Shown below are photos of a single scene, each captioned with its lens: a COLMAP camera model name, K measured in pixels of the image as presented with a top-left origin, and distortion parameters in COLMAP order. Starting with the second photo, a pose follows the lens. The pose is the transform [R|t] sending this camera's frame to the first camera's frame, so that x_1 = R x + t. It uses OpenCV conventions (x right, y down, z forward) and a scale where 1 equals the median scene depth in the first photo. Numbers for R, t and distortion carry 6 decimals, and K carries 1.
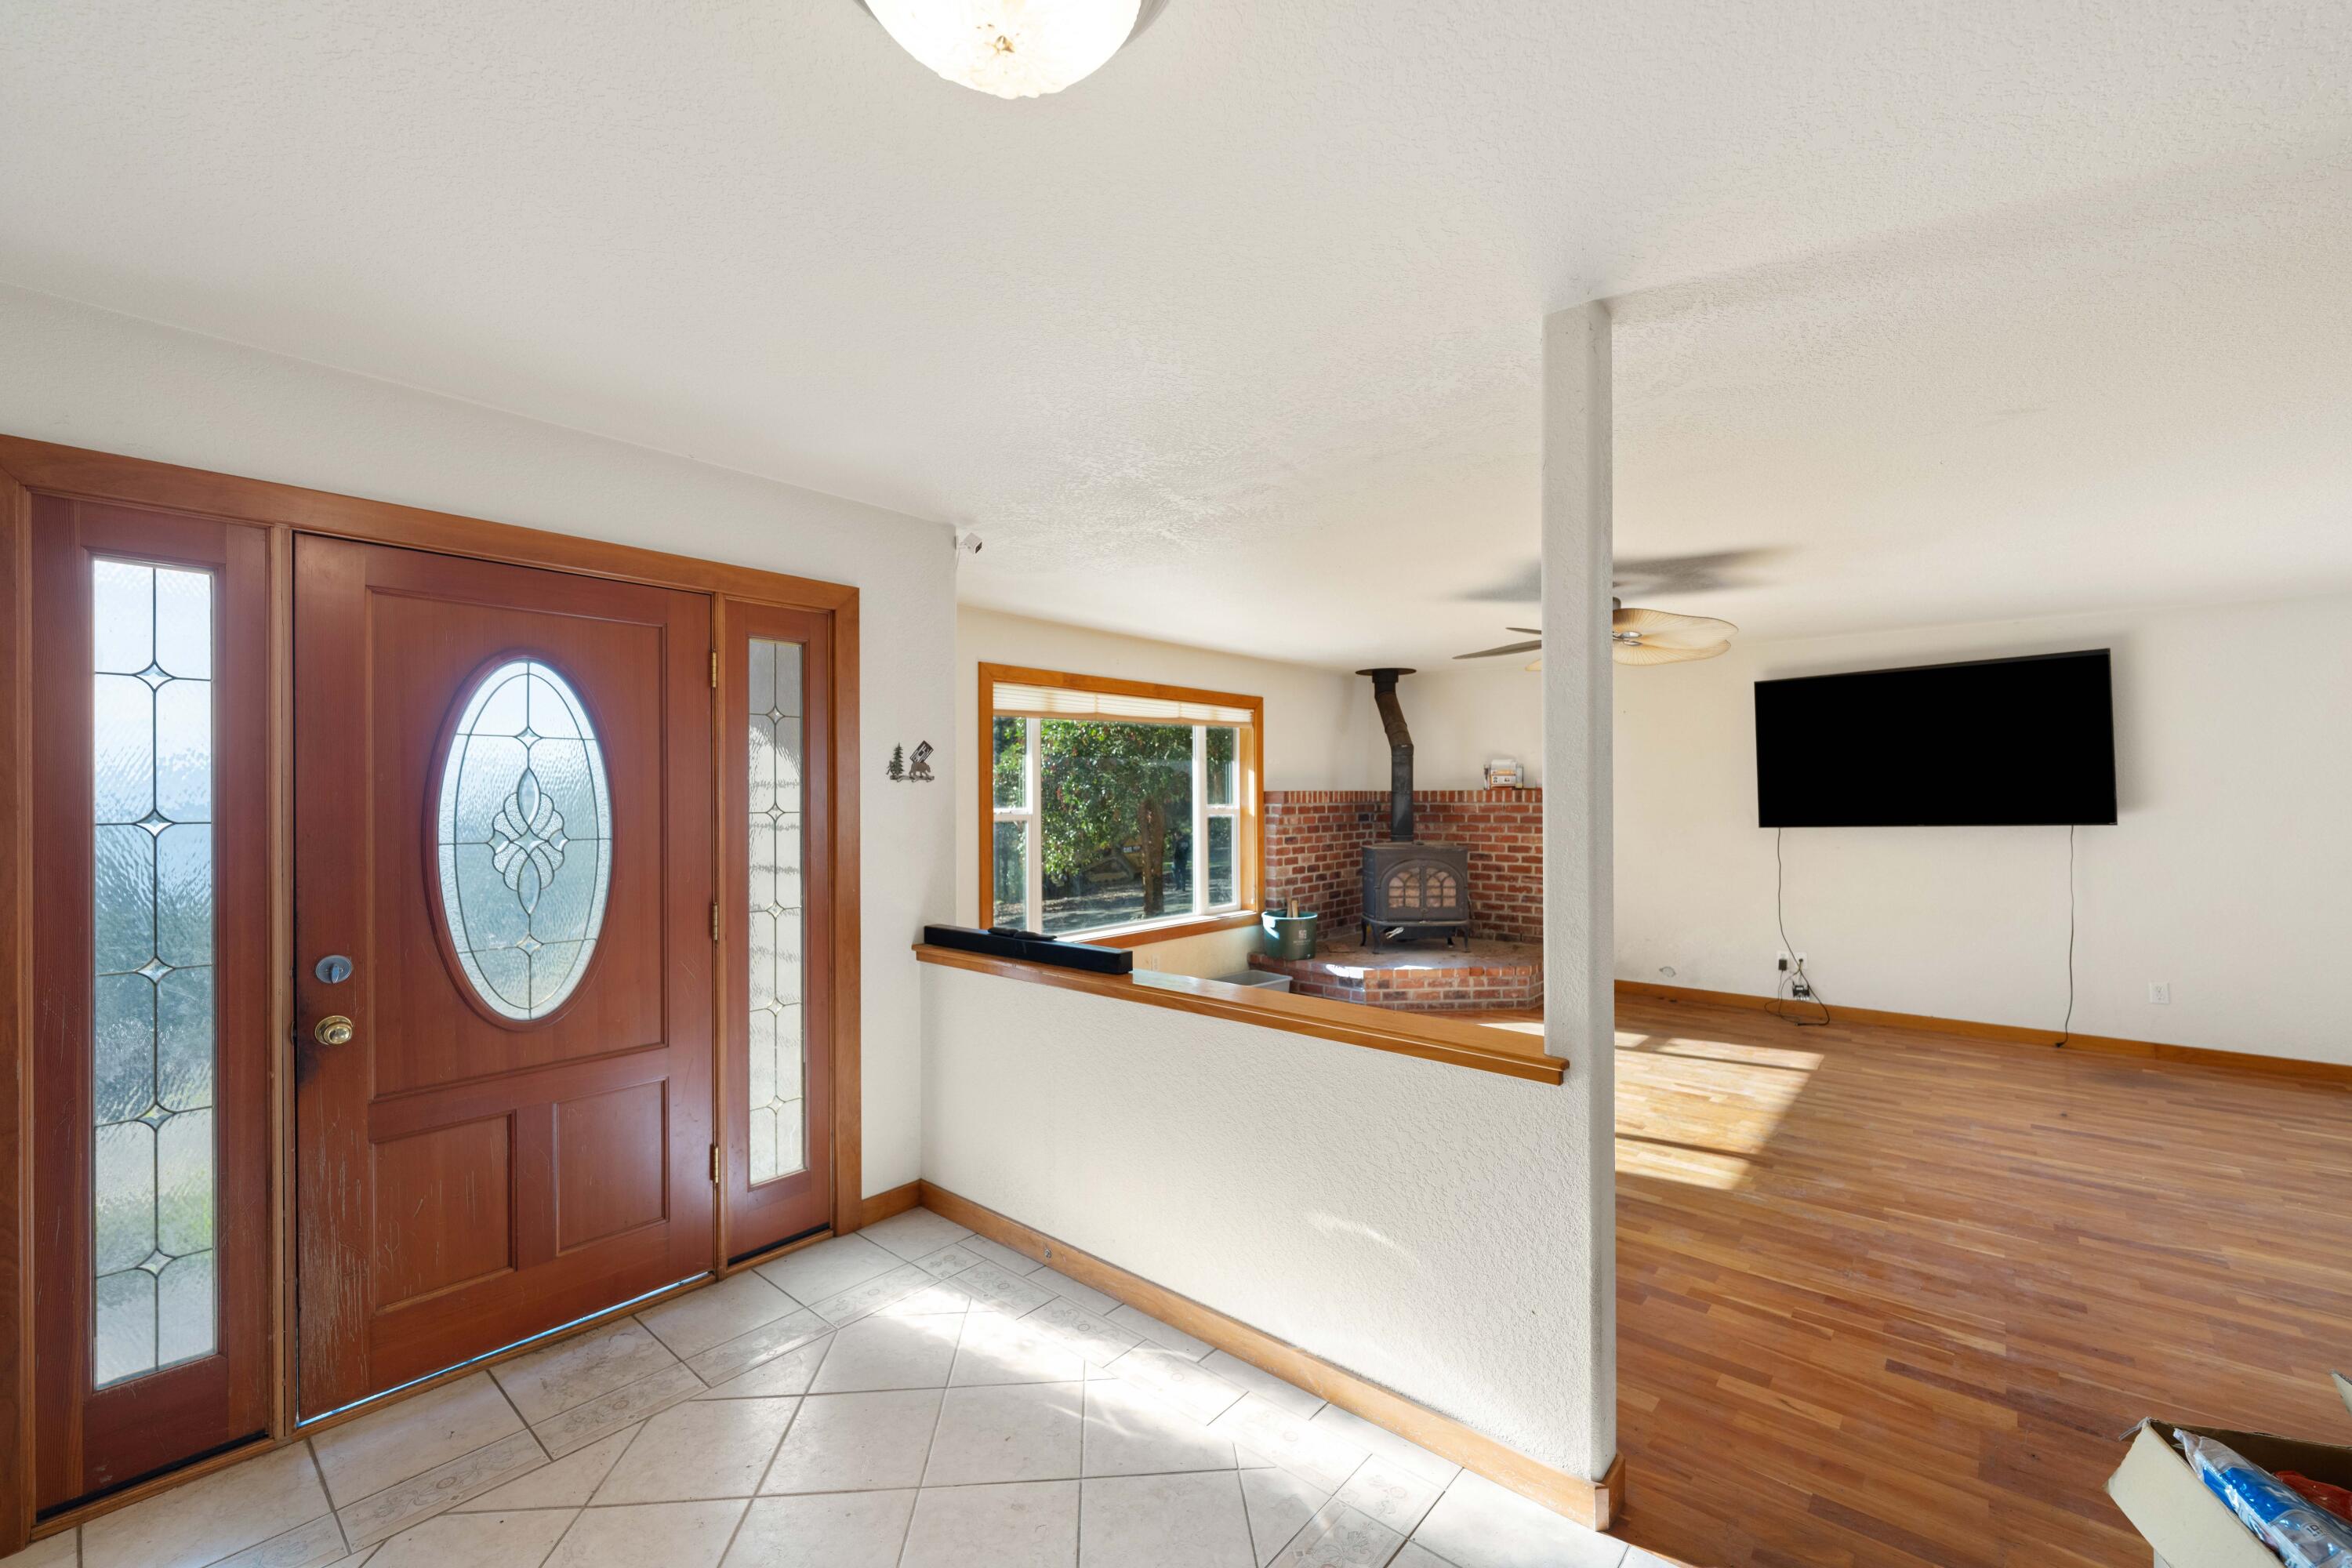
lens RADIAL K [[957.1, 0, 1180.7], [0, 957.1, 790.2], [0, 0, 1]] dist [-0.007107, -0.000772]
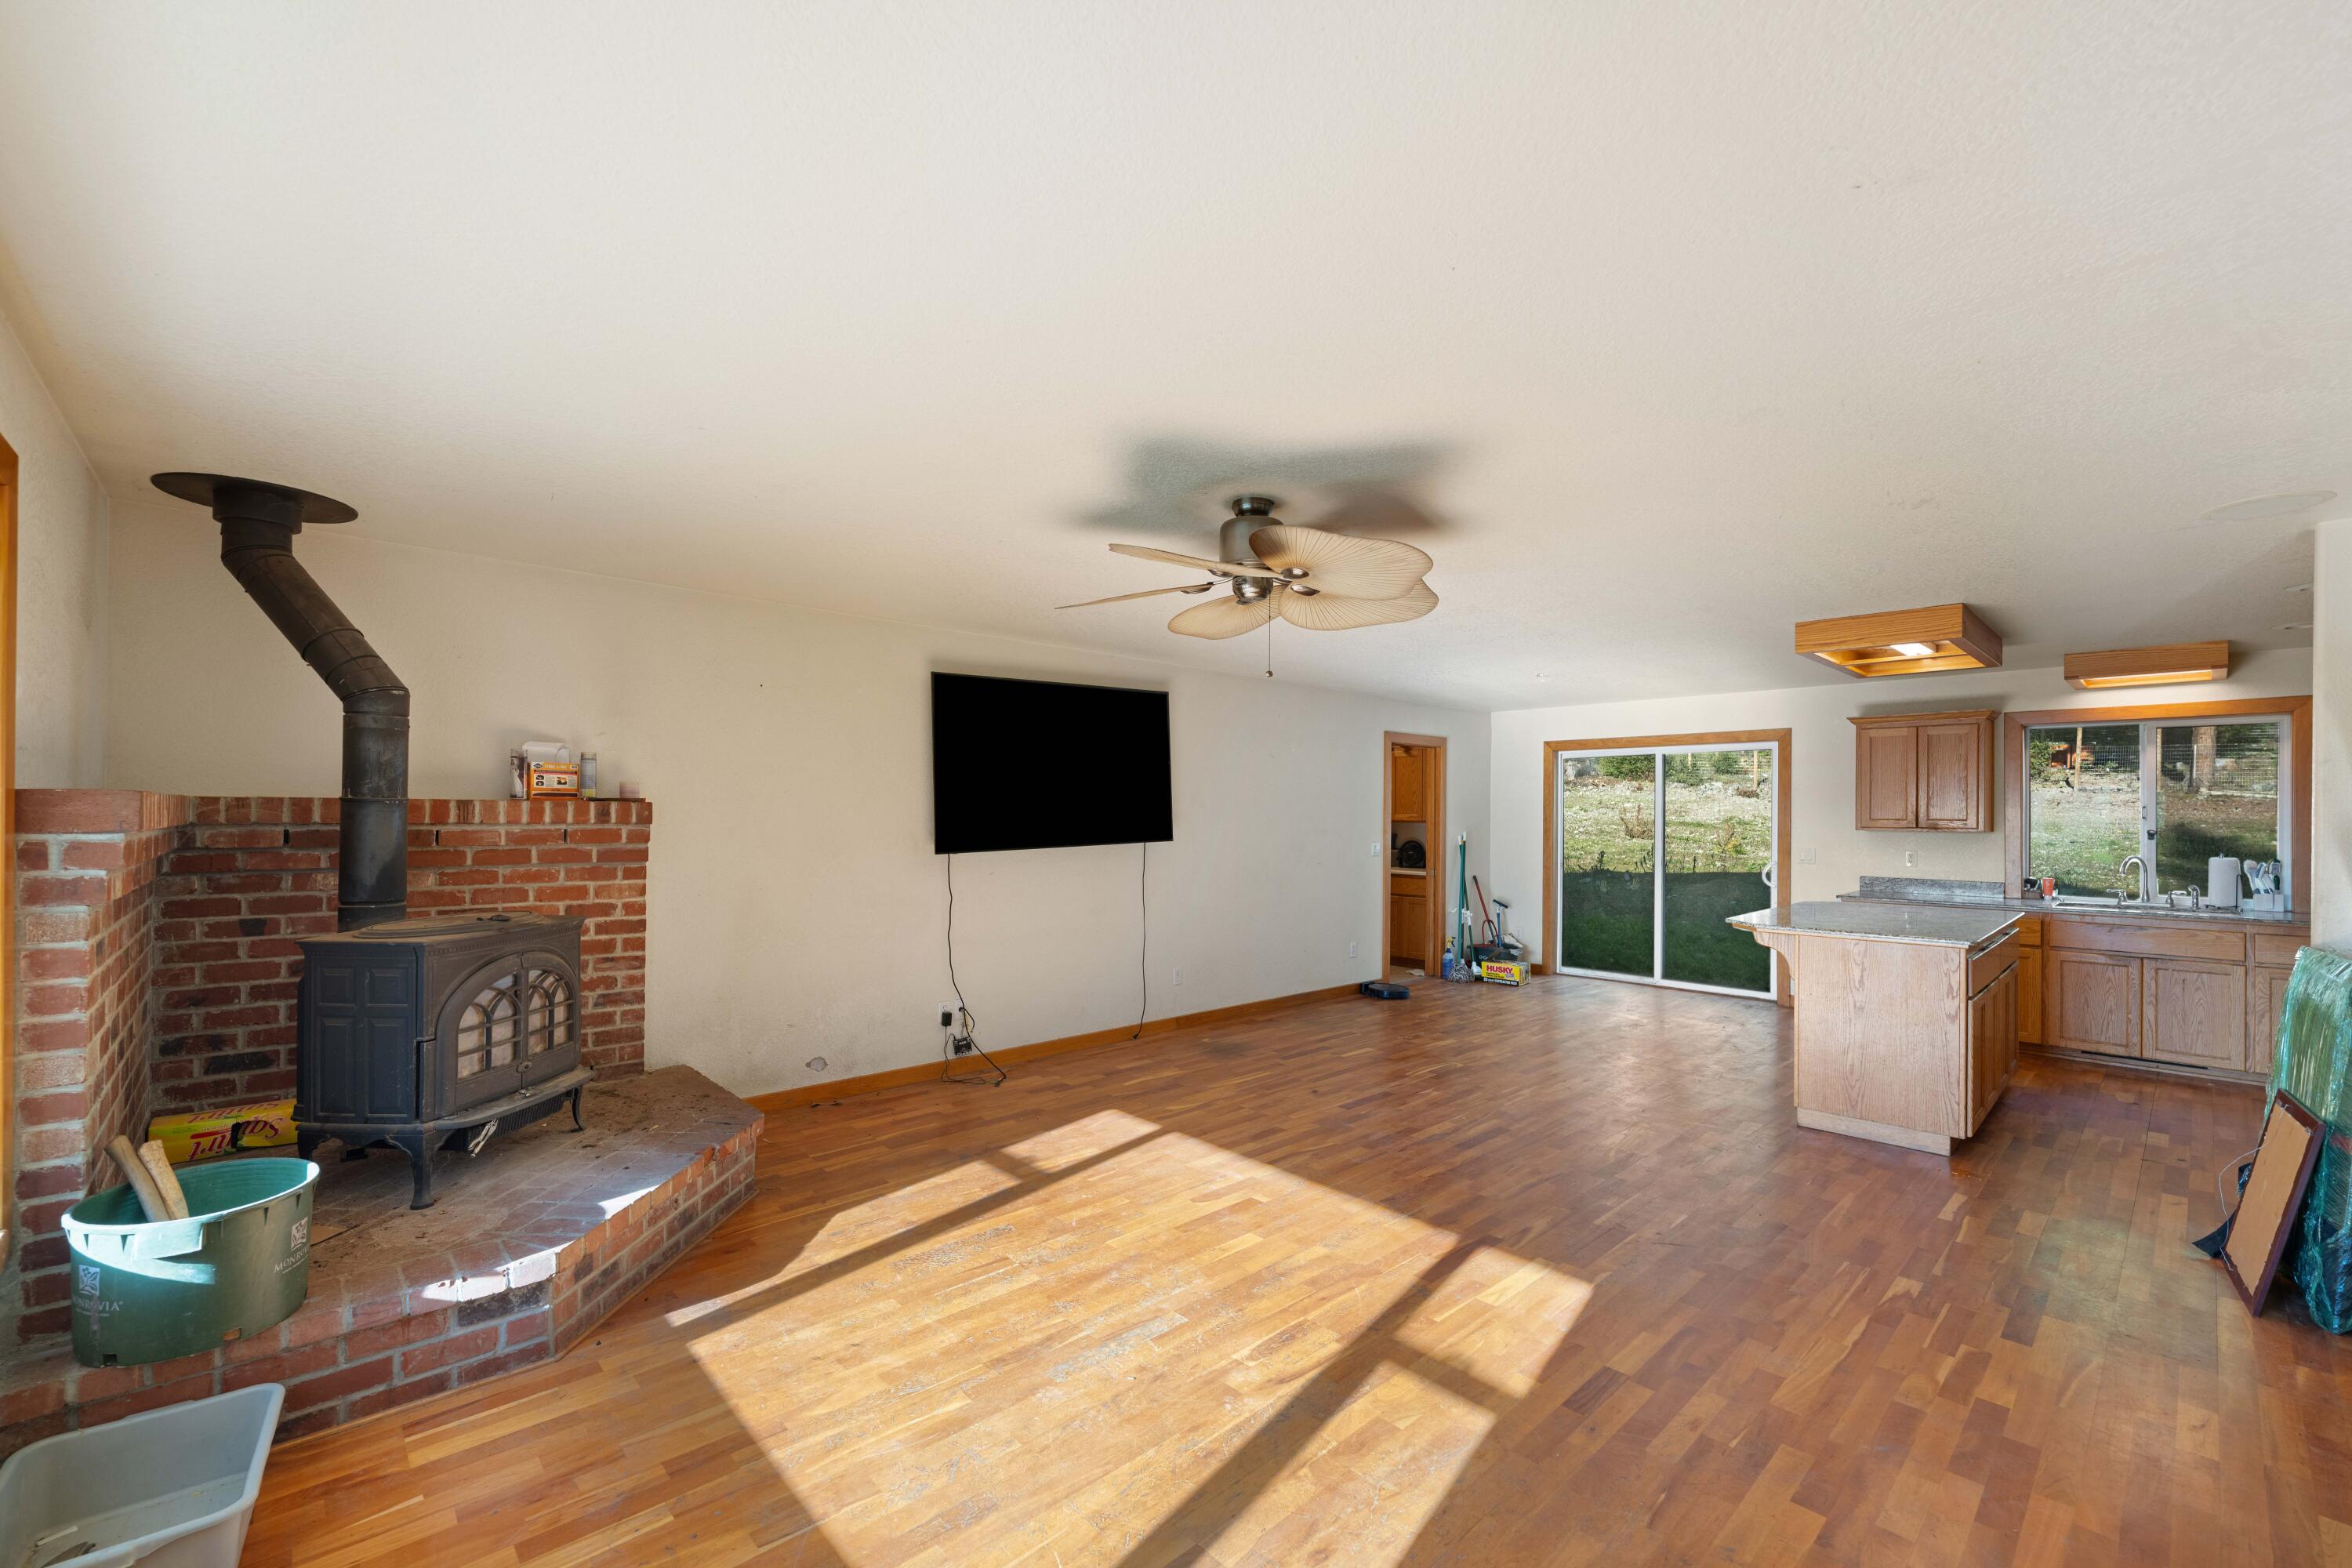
lens RADIAL K [[957.1, 0, 1163.4], [0, 957.1, 807.7], [0, 0, 1]] dist [-0.007107, -0.000772]
pose [[0.112631, 0.011962, 0.993565, -0.156663], [-0.009574, 0.999894, -0.010953, 0.006481], [-0.993591, -0.008279, 0.112734, 0.650110]]
